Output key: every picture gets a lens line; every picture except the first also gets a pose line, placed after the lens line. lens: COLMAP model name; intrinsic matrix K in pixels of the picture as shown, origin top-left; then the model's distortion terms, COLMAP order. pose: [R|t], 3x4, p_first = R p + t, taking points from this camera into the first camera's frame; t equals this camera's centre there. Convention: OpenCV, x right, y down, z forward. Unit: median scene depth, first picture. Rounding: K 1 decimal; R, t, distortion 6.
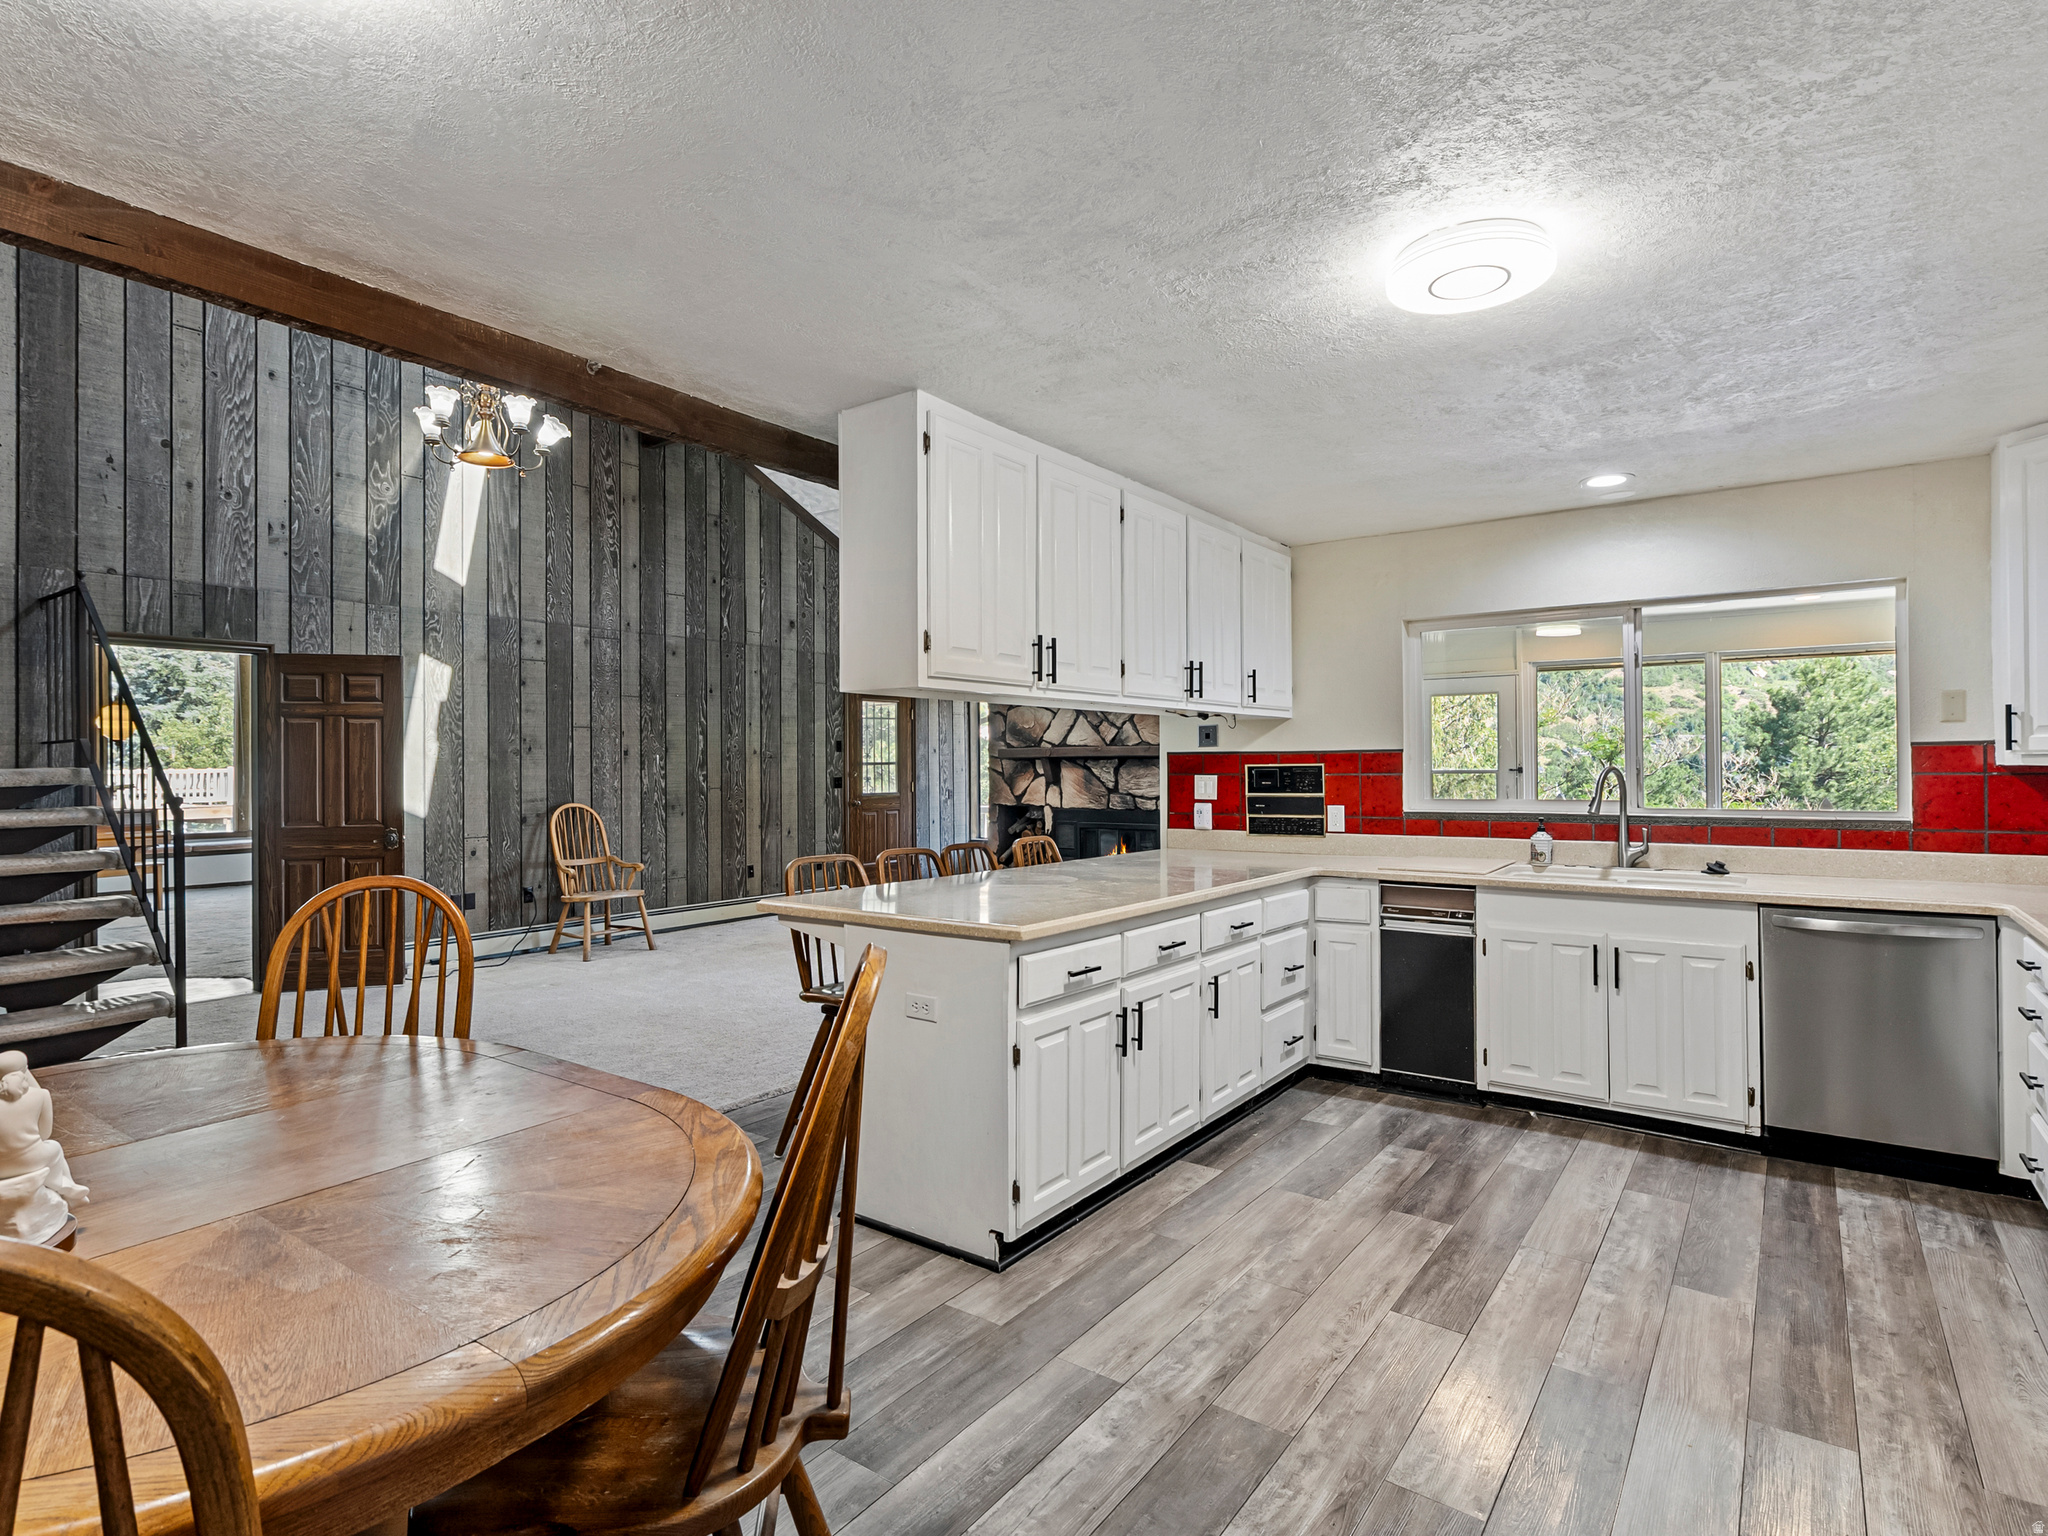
lens RADIAL K [[1065.9, 0, 1027.8], [0, 1065.9, 753.7], [0, 0, 1]] dist [0.001447, 0.000529]
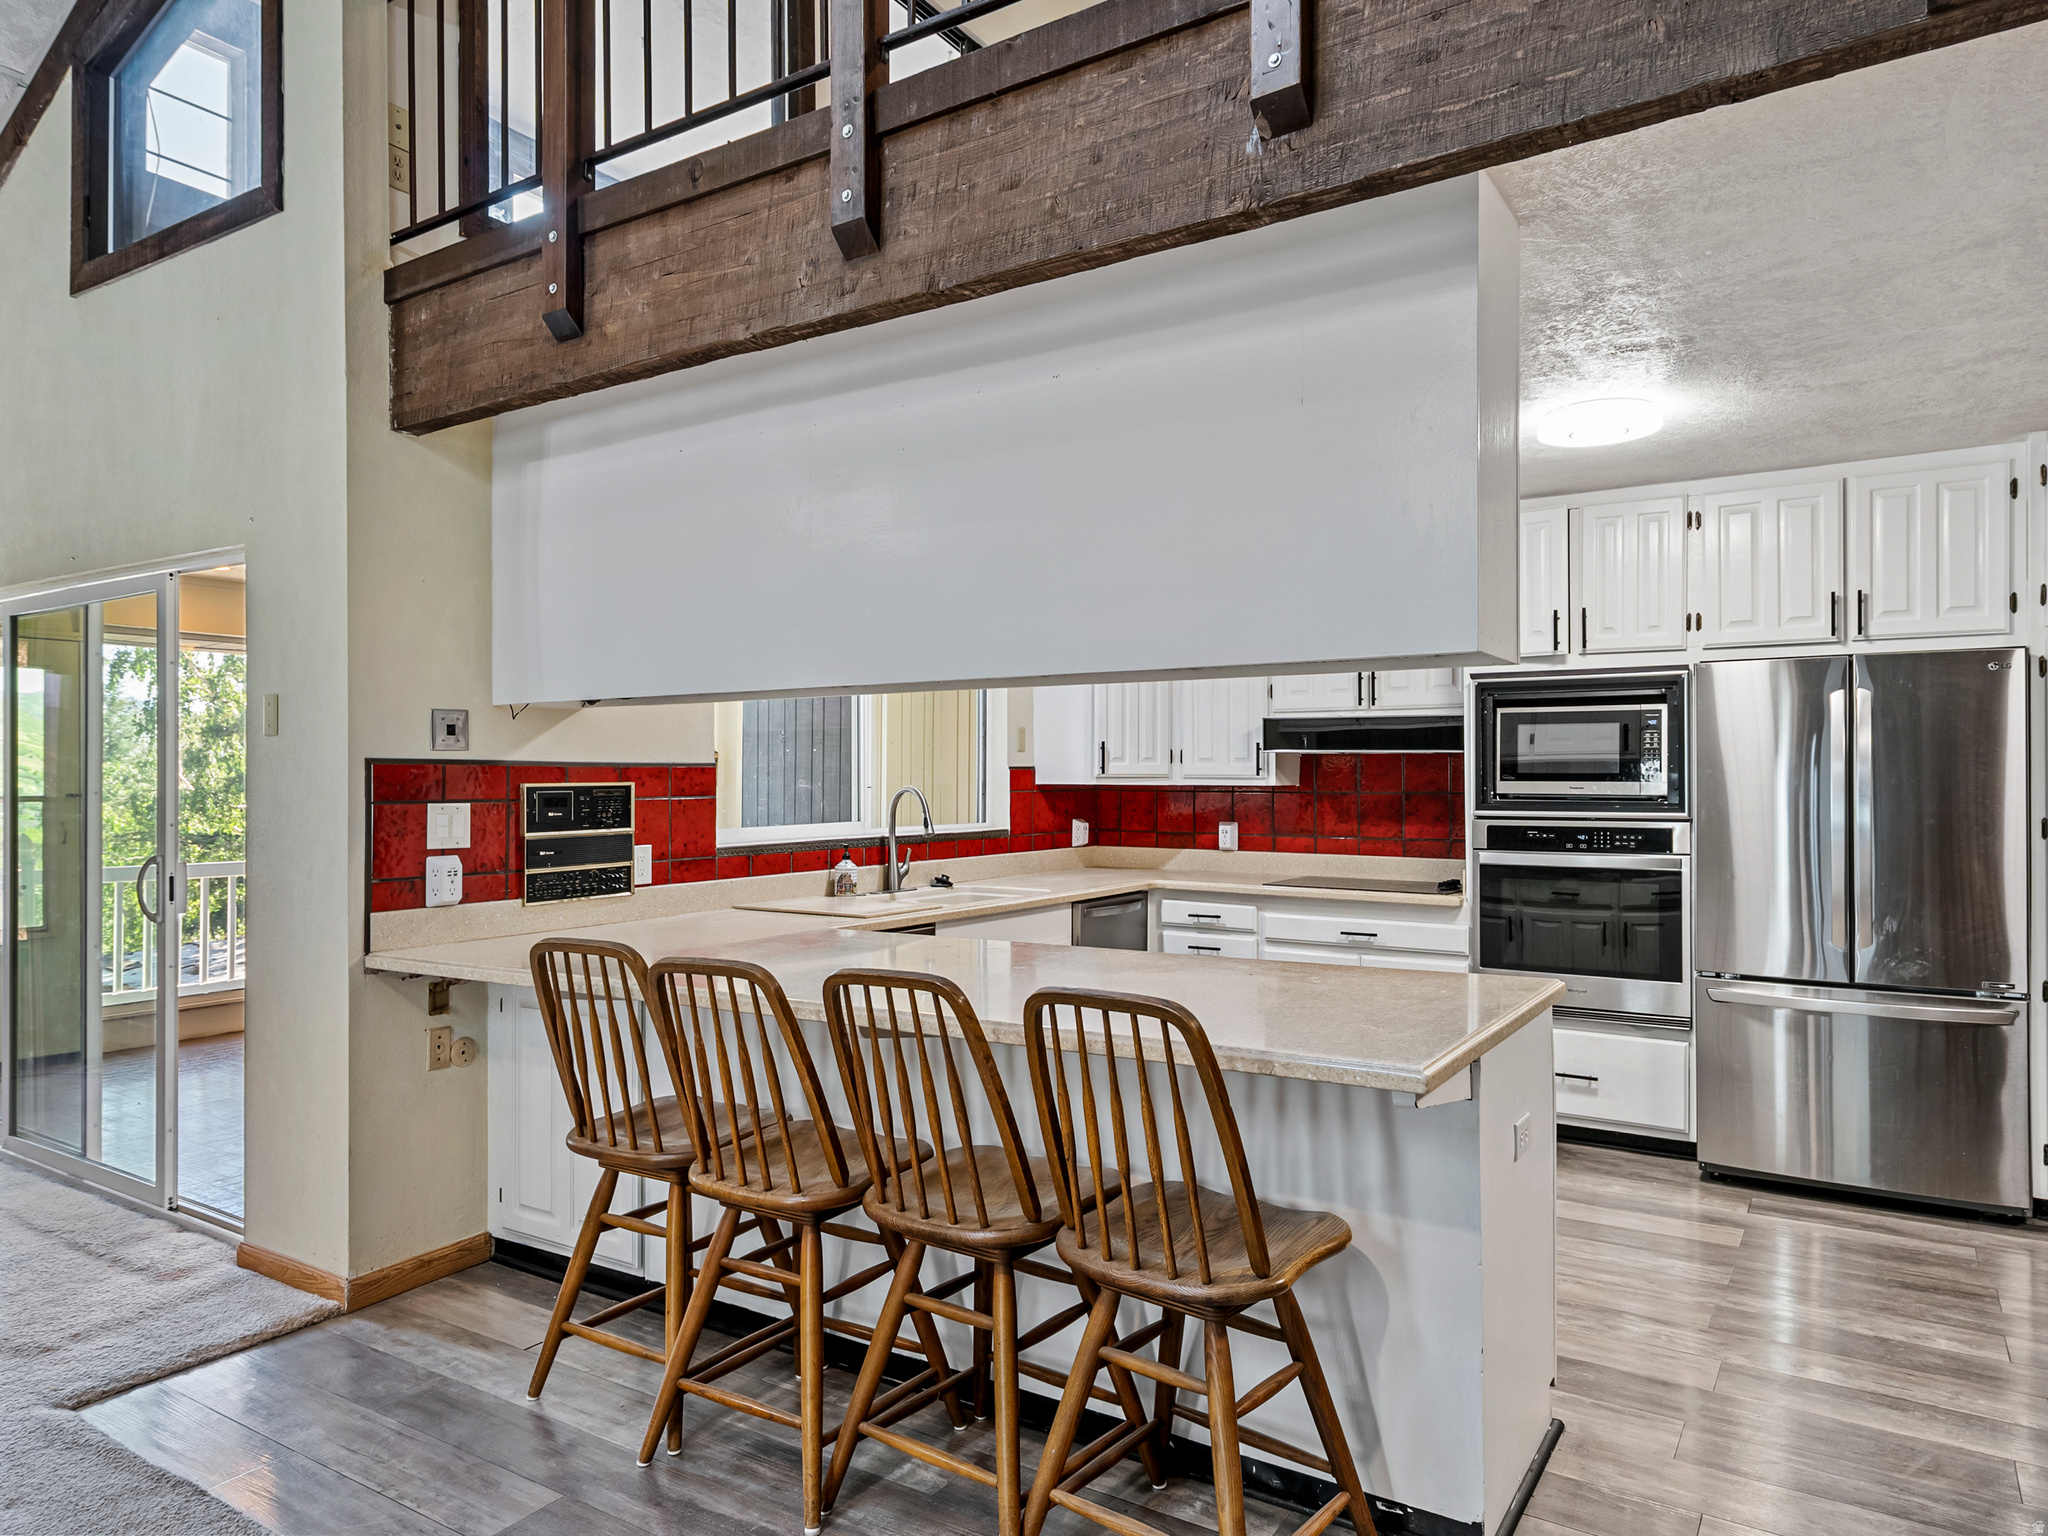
lens RADIAL K [[1305.5, 0, 1024.0], [0, 1305.5, 768.0], [0, 0, 1]] dist [0.000974, 0.000592]
pose [[-0.054025, 0.014769, 0.998430, -0.528870], [-0.007864, 0.999853, -0.015216, 0.010703], [-0.998509, -0.008674, -0.053901, 0.792785]]
